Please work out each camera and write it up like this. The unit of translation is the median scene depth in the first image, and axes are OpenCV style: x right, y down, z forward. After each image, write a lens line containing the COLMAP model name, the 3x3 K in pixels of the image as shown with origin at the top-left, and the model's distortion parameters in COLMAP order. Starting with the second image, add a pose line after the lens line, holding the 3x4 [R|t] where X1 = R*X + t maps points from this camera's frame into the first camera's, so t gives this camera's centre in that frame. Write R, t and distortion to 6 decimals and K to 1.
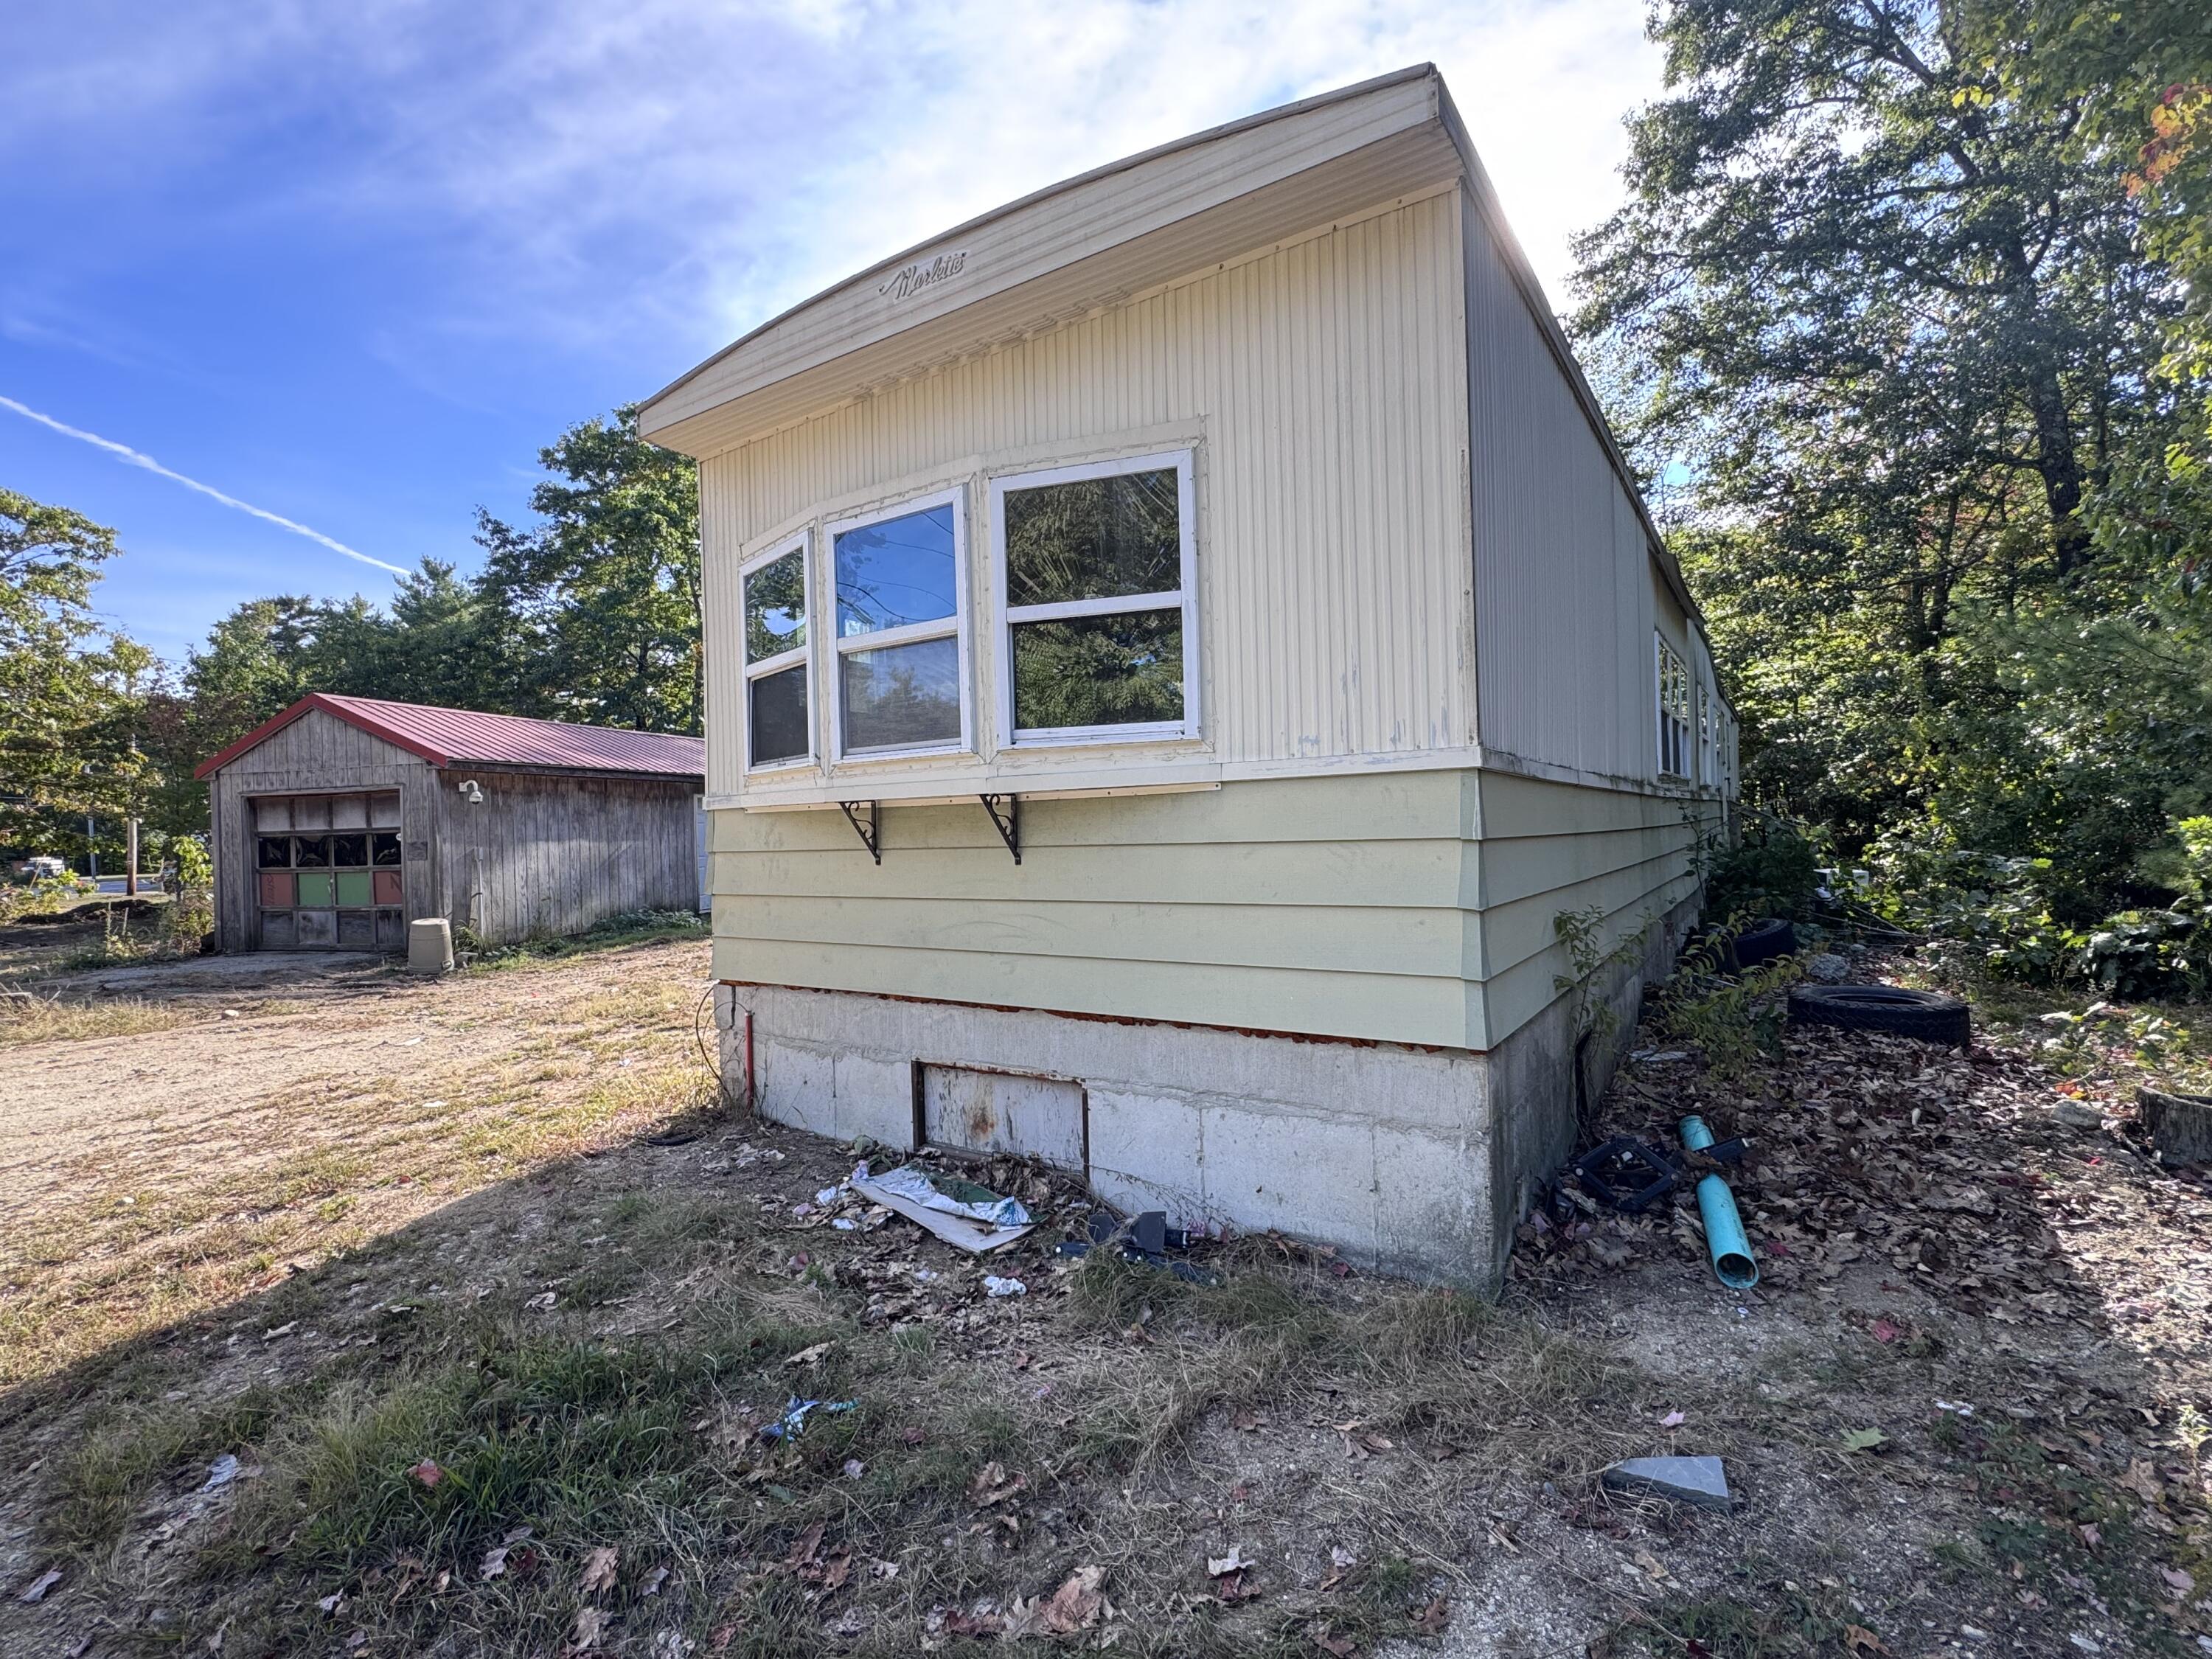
lens RADIAL K [[1034.5, 0, 1106.4], [0, 1034.5, 831.1], [0, 0, 1]] dist [-0.001597, -0.000161]
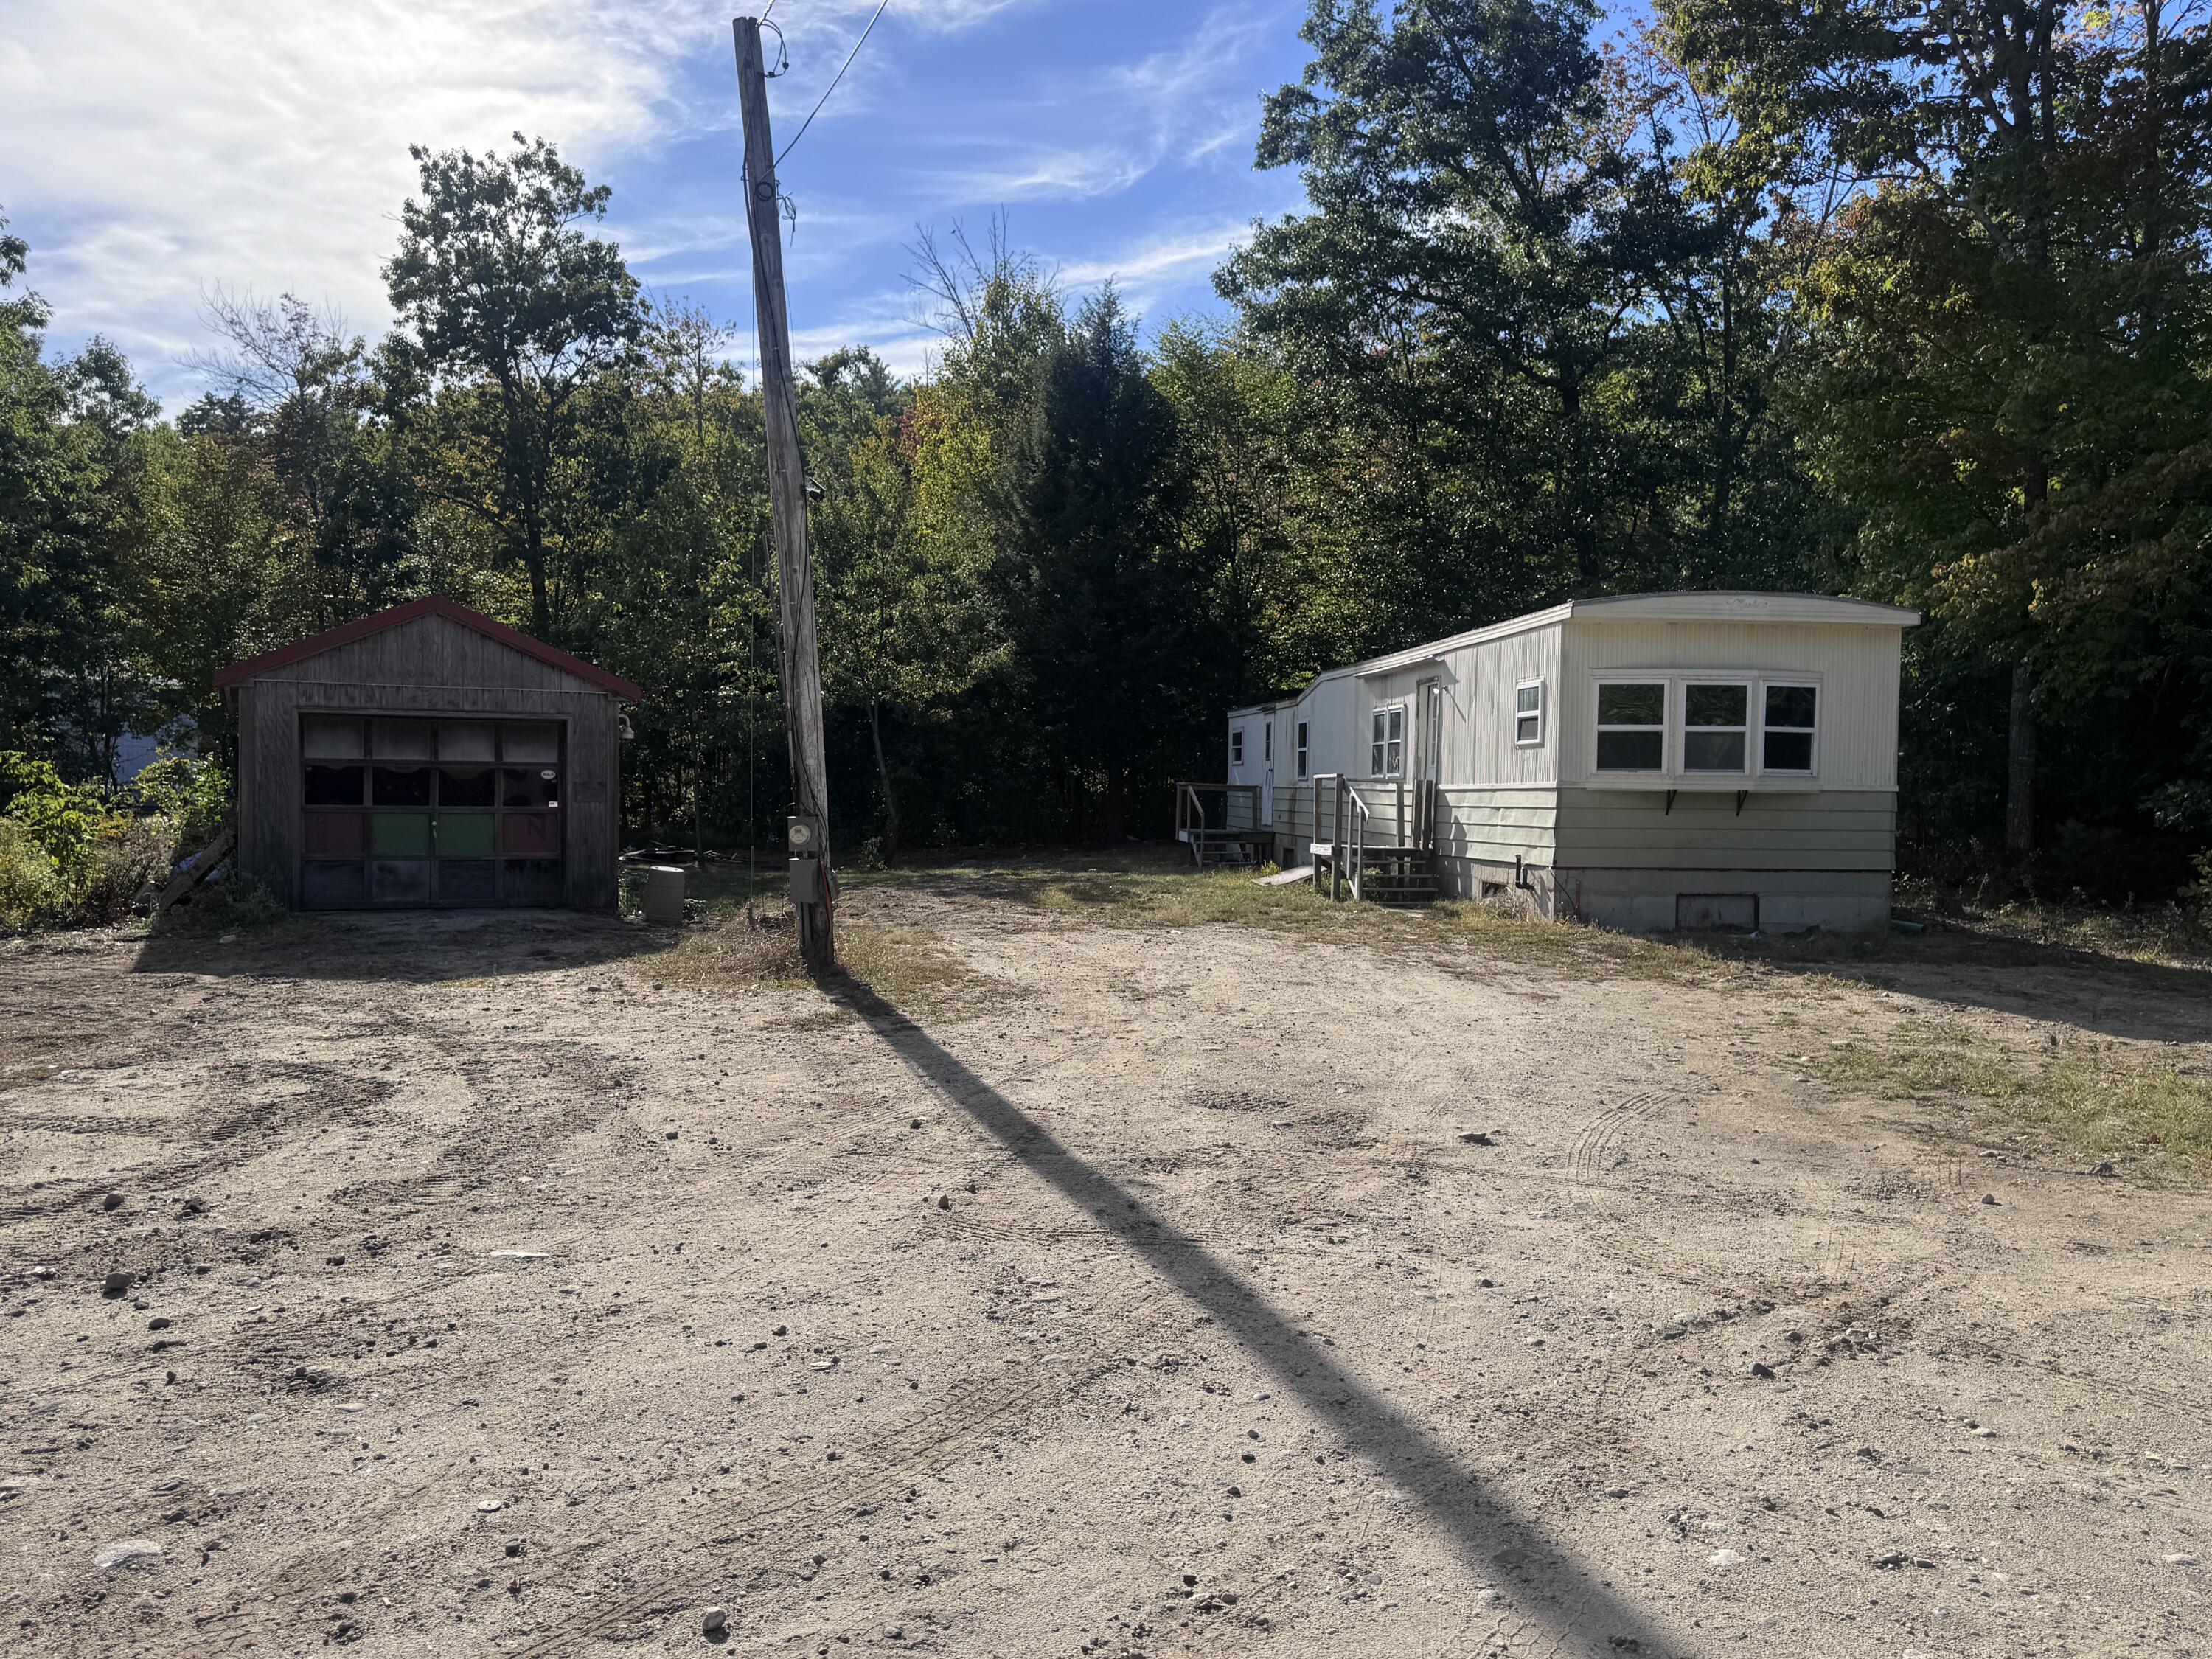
lens RADIAL K [[1746.2, 0, 1101.5], [0, 1746.2, 841.2], [0, 0, 1]] dist [0.008934, 0.004602]
pose [[0.764903, 0.019830, 0.643840, -1.299263], [-0.033301, 0.999407, 0.008781, 0.033953], [-0.643284, -0.028158, 0.765109, -0.434464]]
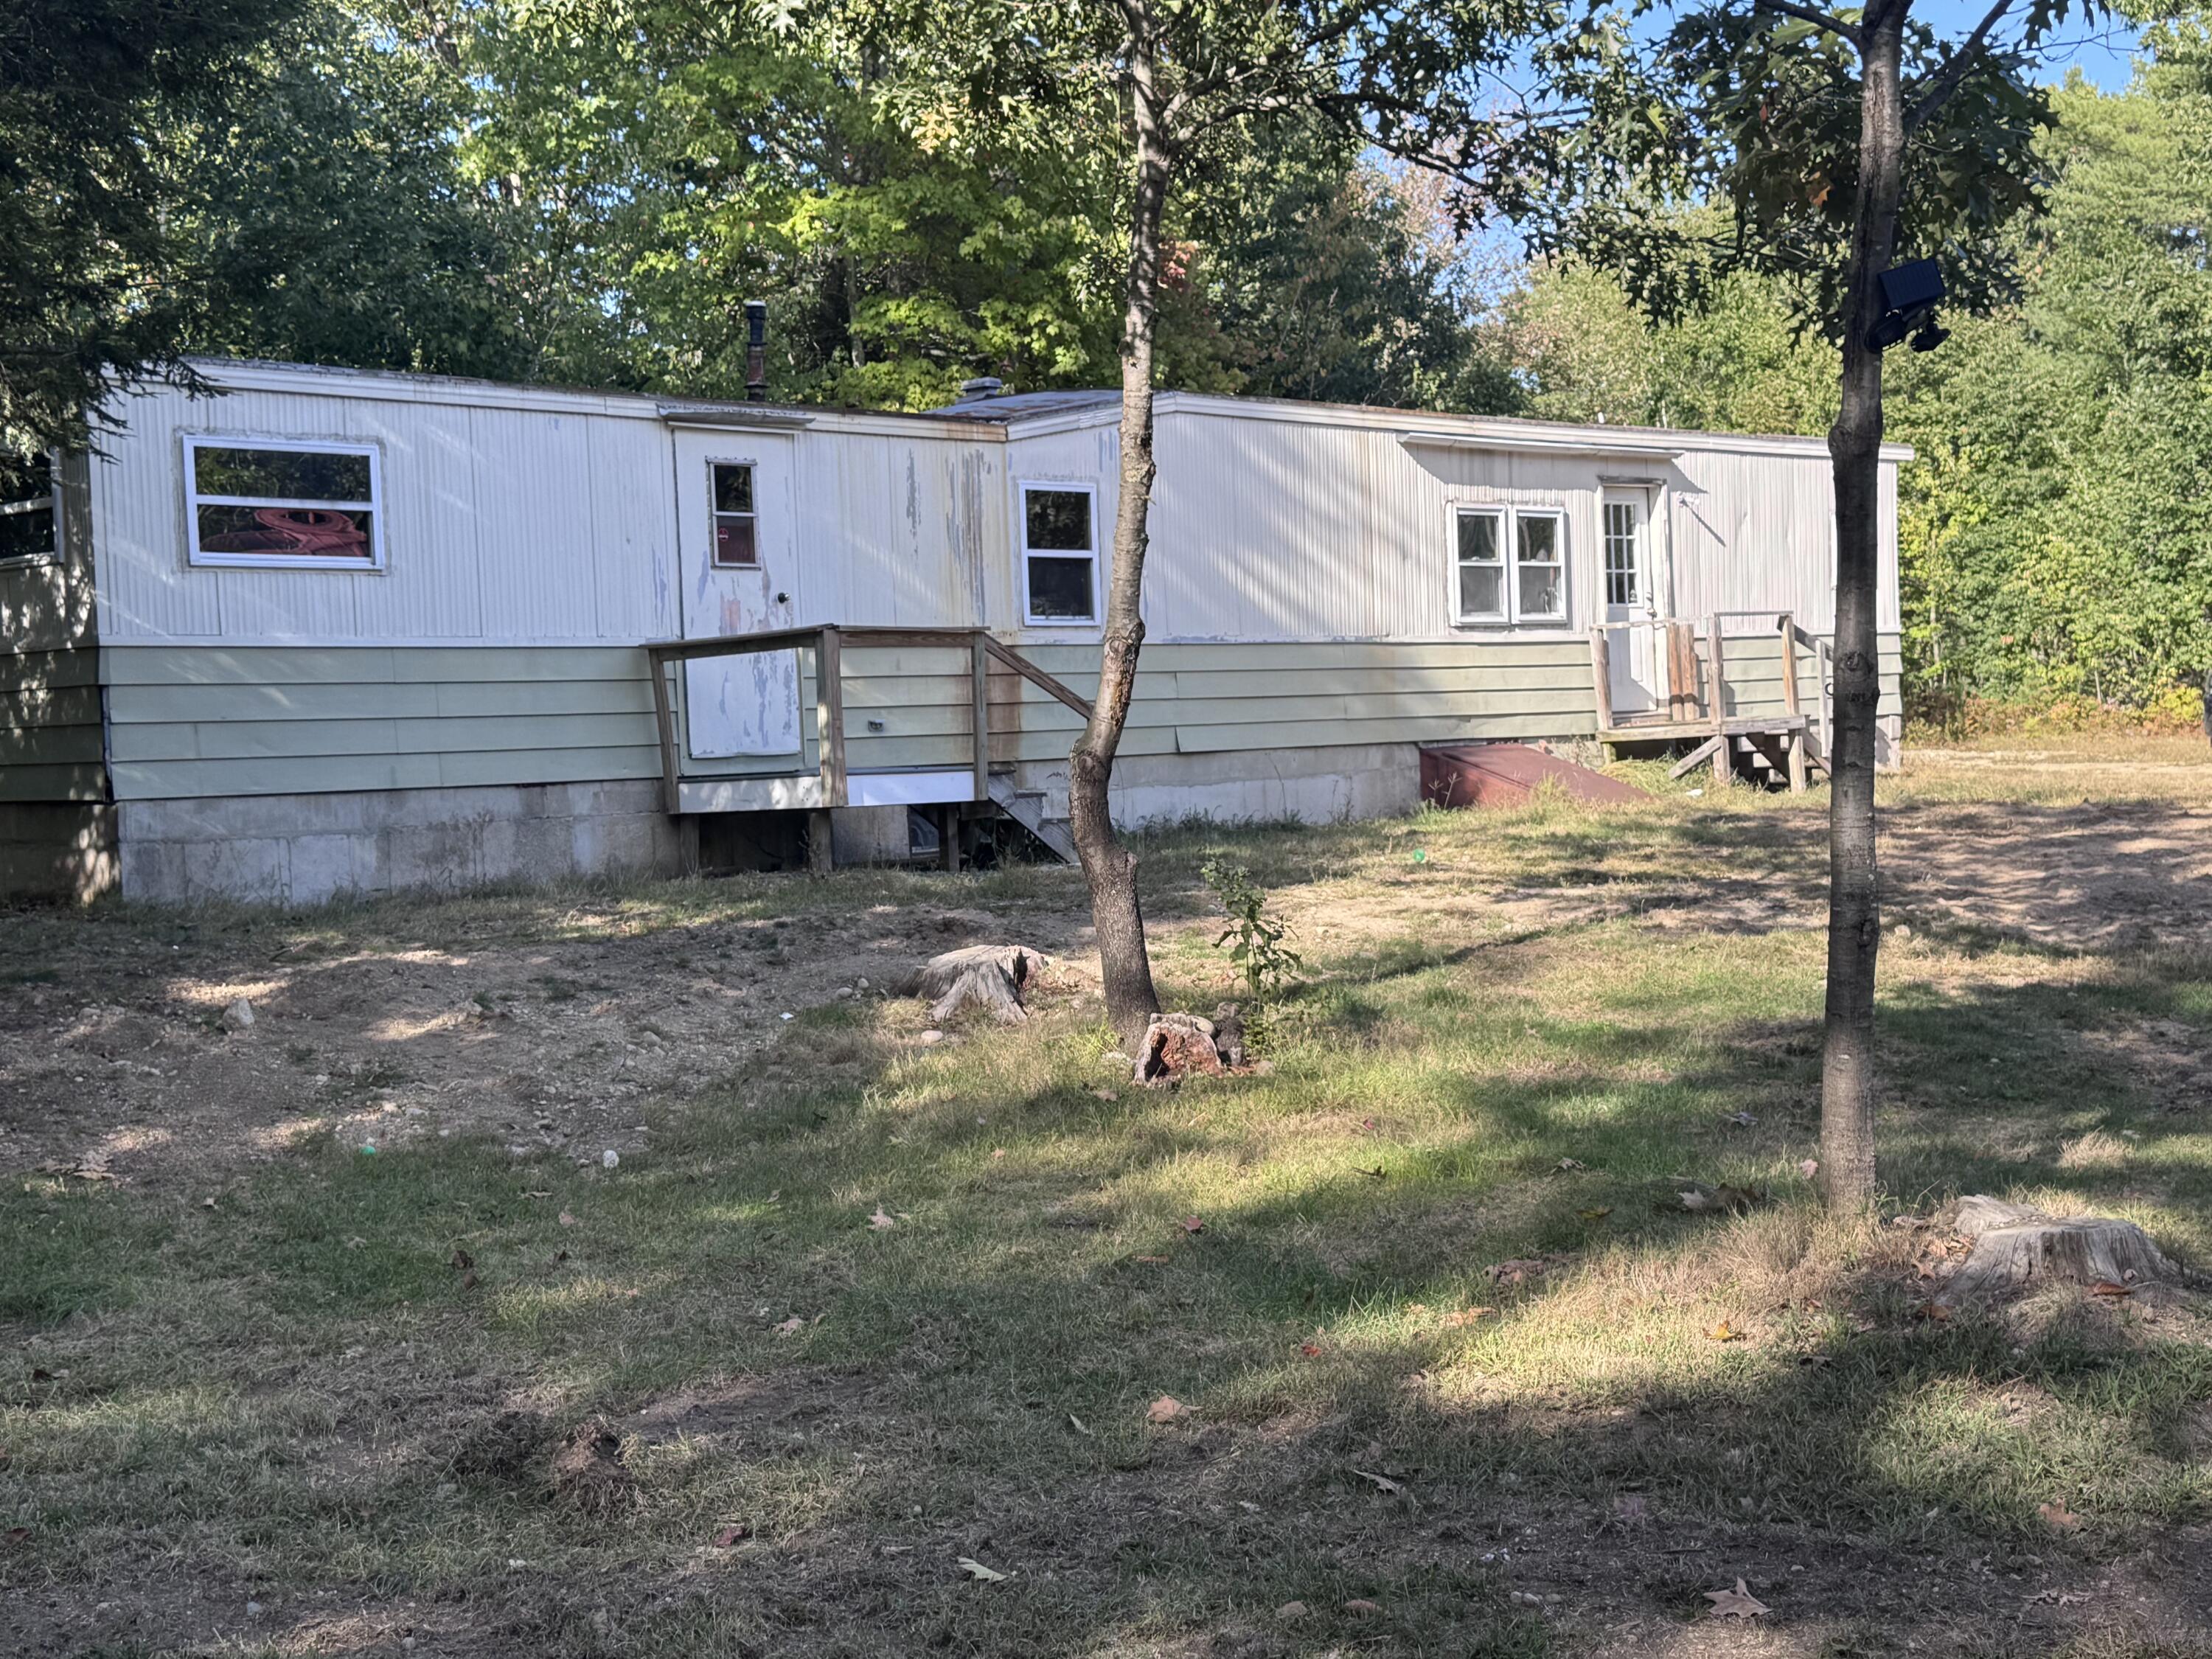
lens RADIAL K [[2748.4, 0, 1105.6], [0, 2748.4, 826.4], [0, 0, 1]] dist [0.074056, 0.000000]
pose [[-0.978568, 0.052666, 0.199075, 0.029360], [0.062277, 0.997161, 0.042328, 0.012293], [-0.196280, 0.053818, -0.979070, 2.561412]]
